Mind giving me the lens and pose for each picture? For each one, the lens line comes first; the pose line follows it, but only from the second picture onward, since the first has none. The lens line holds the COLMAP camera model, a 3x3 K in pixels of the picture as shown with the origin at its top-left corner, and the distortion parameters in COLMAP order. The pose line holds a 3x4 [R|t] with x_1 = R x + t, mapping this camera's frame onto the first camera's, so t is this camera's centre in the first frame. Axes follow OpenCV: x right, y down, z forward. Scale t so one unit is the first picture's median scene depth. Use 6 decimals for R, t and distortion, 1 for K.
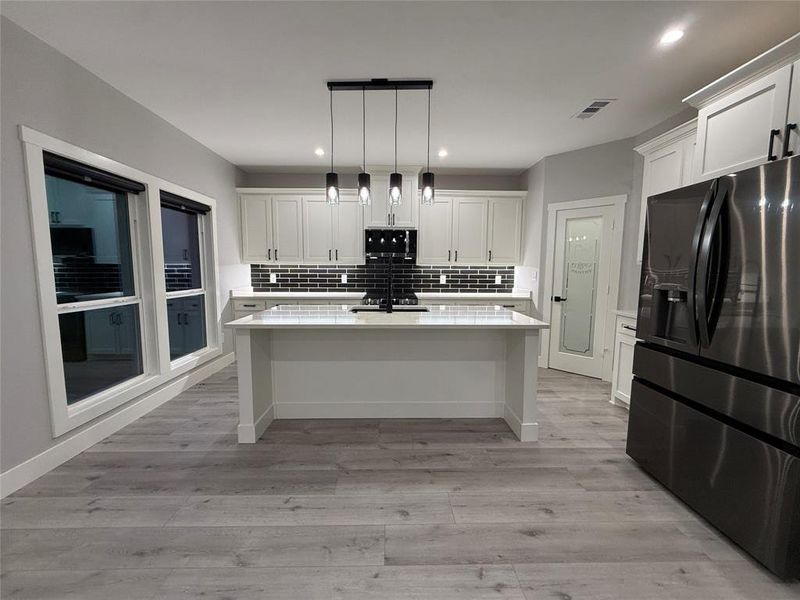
lens RADIAL K [[318.1, 0, 400.5], [0, 318.1, 298.9], [0, 0, 1]] dist [0.000255, 0.000145]
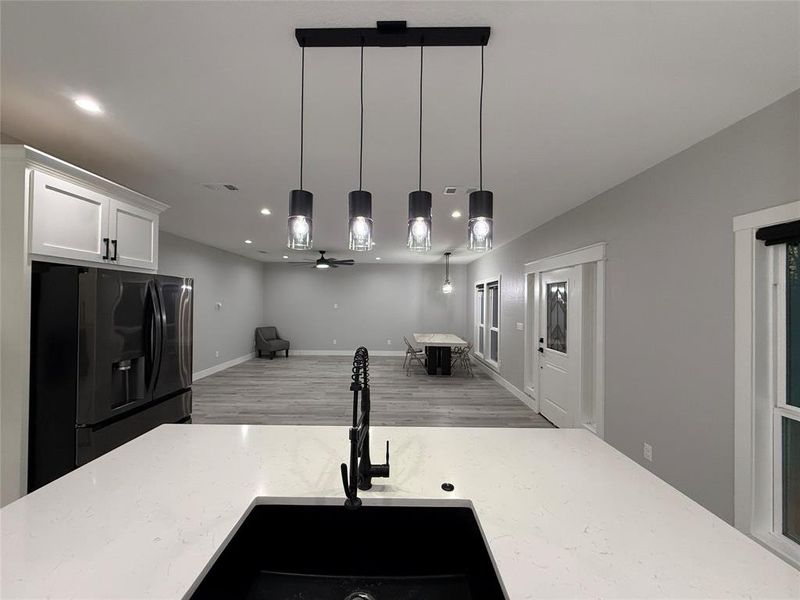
lens RADIAL K [[318.1, 0, 401.2], [0, 318.1, 298.4], [0, 0, 1]] dist [0.000255, 0.000145]
pose [[-0.999746, -0.017364, 0.014342, -0.056349], [-0.016060, 0.996121, 0.086511, -0.160575], [-0.015788, 0.086259, -0.996148, 0.940418]]
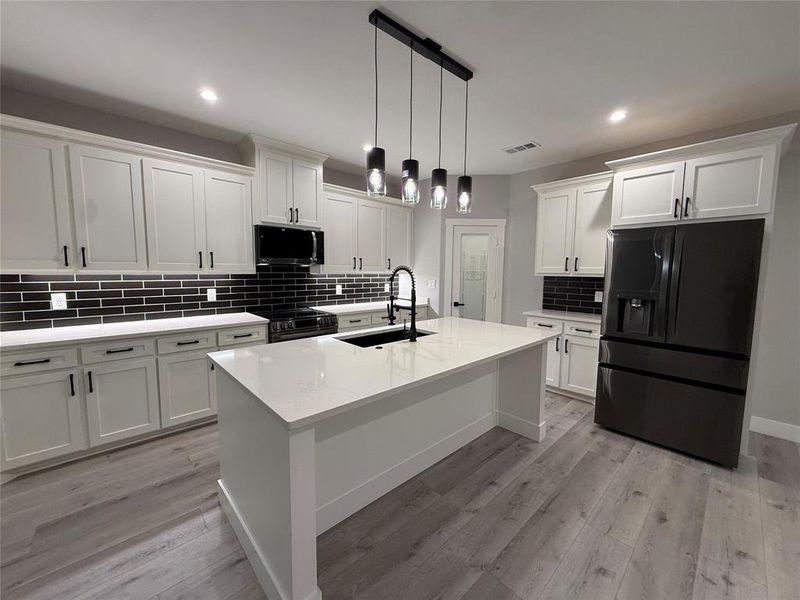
lens RADIAL K [[318.1, 0, 399.1], [0, 318.1, 298.1], [0, 0, 1]] dist [0.000255, 0.000145]
pose [[0.749073, -0.058148, 0.659930, -0.391486], [0.060241, 0.997992, 0.019558, -0.054980], [-0.659742, 0.025104, 0.751072, 0.284881]]
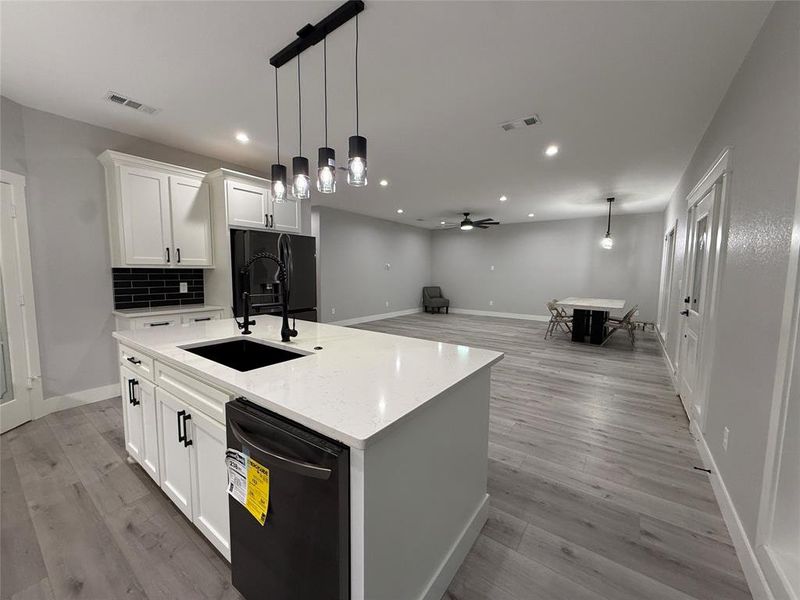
lens RADIAL K [[318.1, 0, 397.9], [0, 318.1, 298.8], [0, 0, 1]] dist [0.000255, 0.000145]
pose [[-0.794883, -0.067107, 0.603041, -0.433621], [0.046253, 0.984272, 0.170497, -0.104045], [-0.604998, 0.163418, -0.779277, 0.932291]]
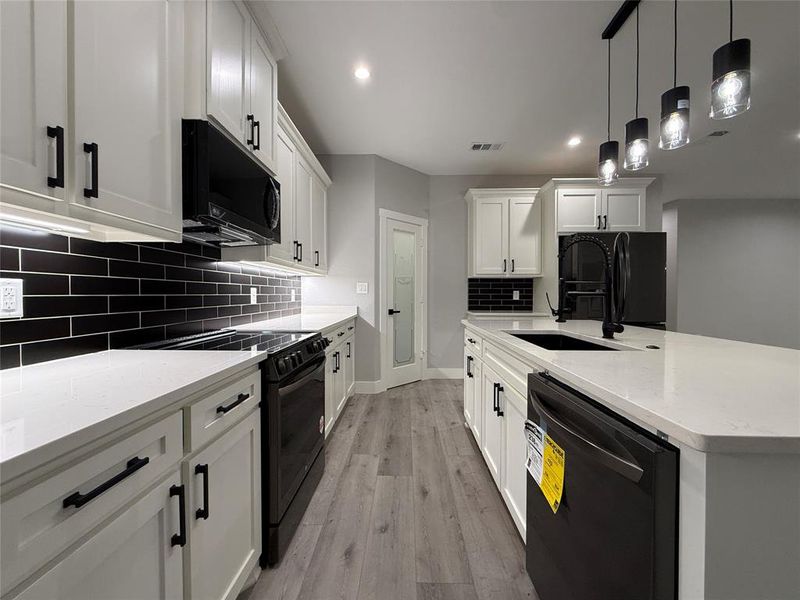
lens RADIAL K [[318.1, 0, 398.5], [0, 318.1, 297.3], [0, 0, 1]] dist [0.000255, 0.000145]
pose [[0.049973, -0.016878, 0.998608, -0.432629], [0.098695, 0.995047, 0.011879, -0.051075], [-0.993862, 0.097964, 0.051391, 0.911774]]
